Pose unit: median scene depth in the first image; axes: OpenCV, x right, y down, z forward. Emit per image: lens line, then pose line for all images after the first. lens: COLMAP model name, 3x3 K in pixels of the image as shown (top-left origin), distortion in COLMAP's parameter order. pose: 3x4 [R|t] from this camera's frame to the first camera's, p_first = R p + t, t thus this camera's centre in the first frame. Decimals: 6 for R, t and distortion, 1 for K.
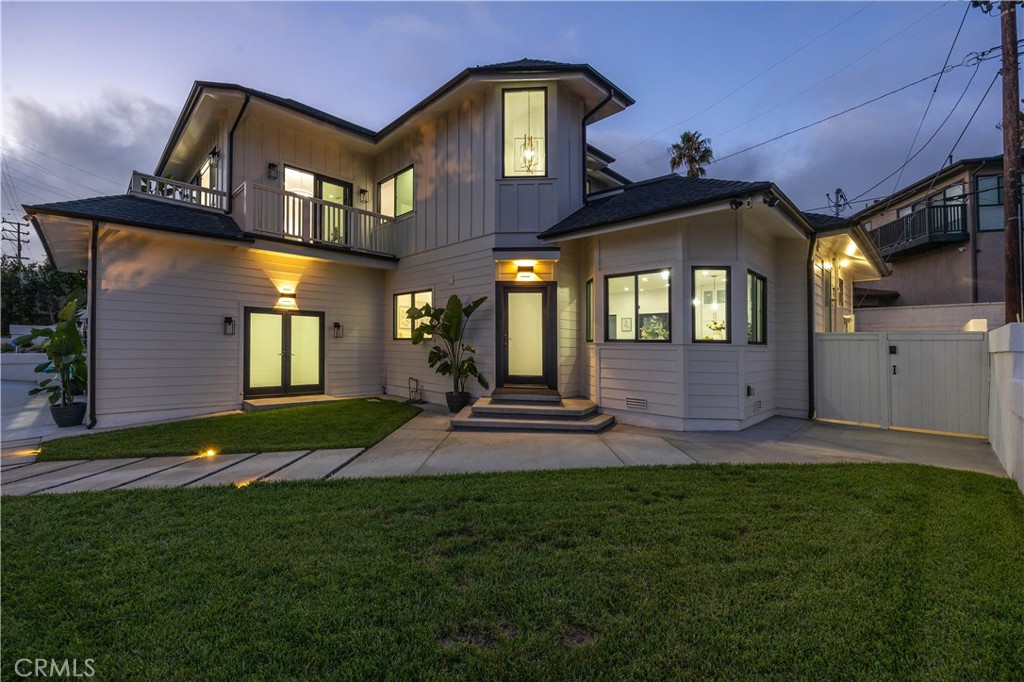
lens RADIAL K [[418.6, 0, 511.2], [0, 418.6, 334.1], [0, 0, 1]] dist [-0.007883, 0.001404]
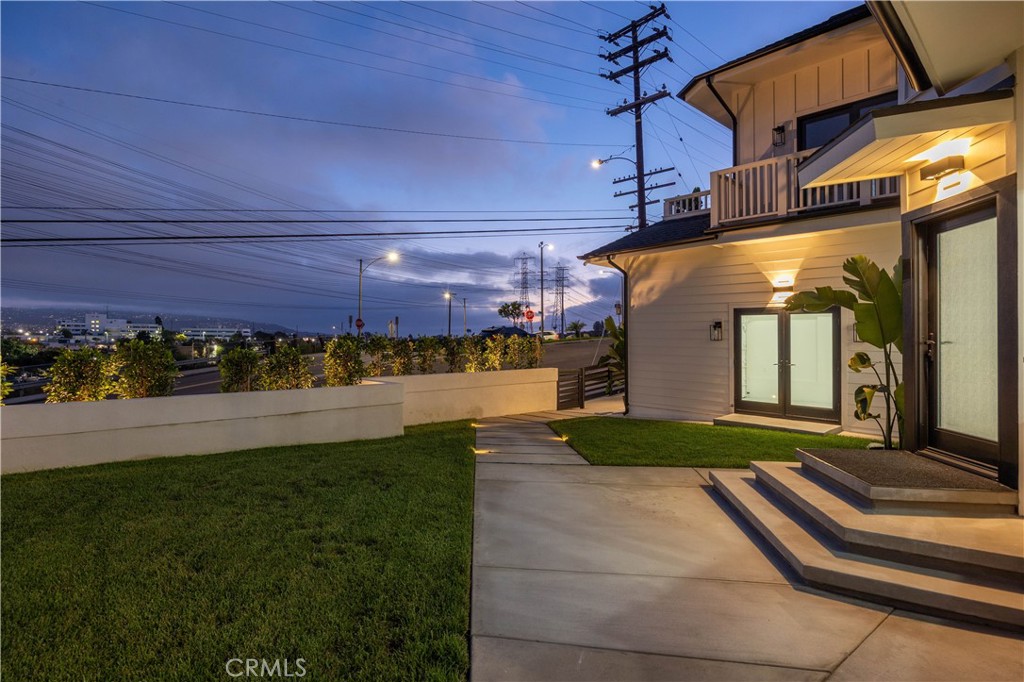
lens RADIAL K [[542.2, 0, 512.5], [0, 542.2, 340.7], [0, 0, 1]] dist [-0.000357, -0.000182]
pose [[-0.063455, -0.009254, -0.997942, 0.536535], [0.011973, 0.999878, -0.010033, 0.008380], [0.997913, -0.012585, -0.063336, 0.582815]]
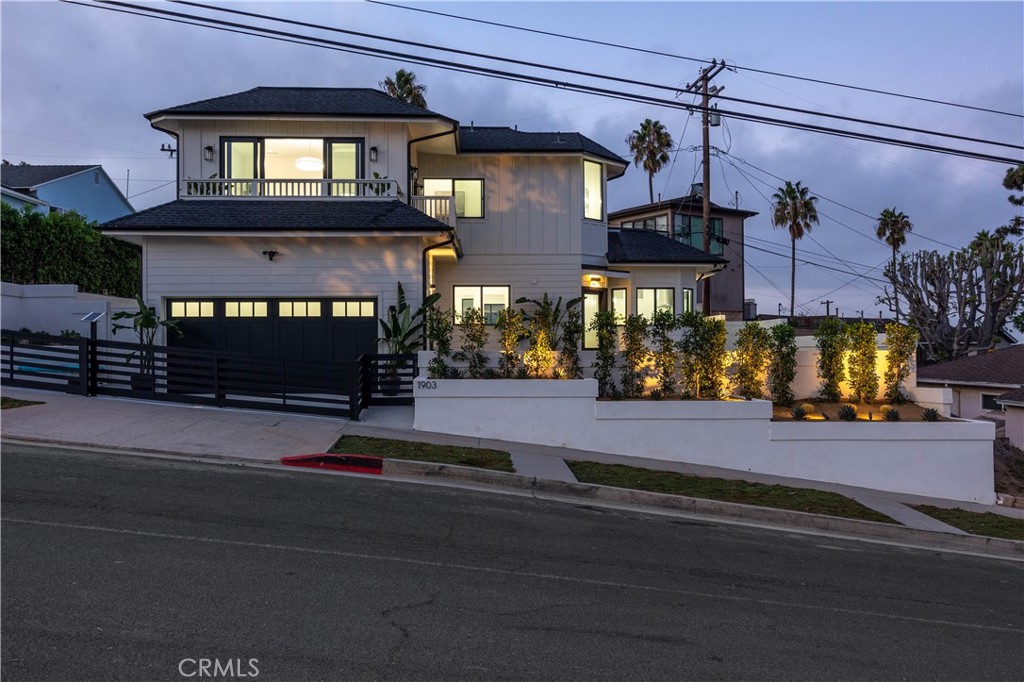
lens RADIAL K [[855.2, 0, 511.4], [0, 855.2, 340.4], [0, 0, 1]] dist [0.011463, 0.001111]
pose [[0.637105, -0.012897, 0.770669, -2.493074], [-0.004282, 0.999785, 0.020271, 0.008329], [-0.770765, -0.016215, 0.636913, -0.756911]]
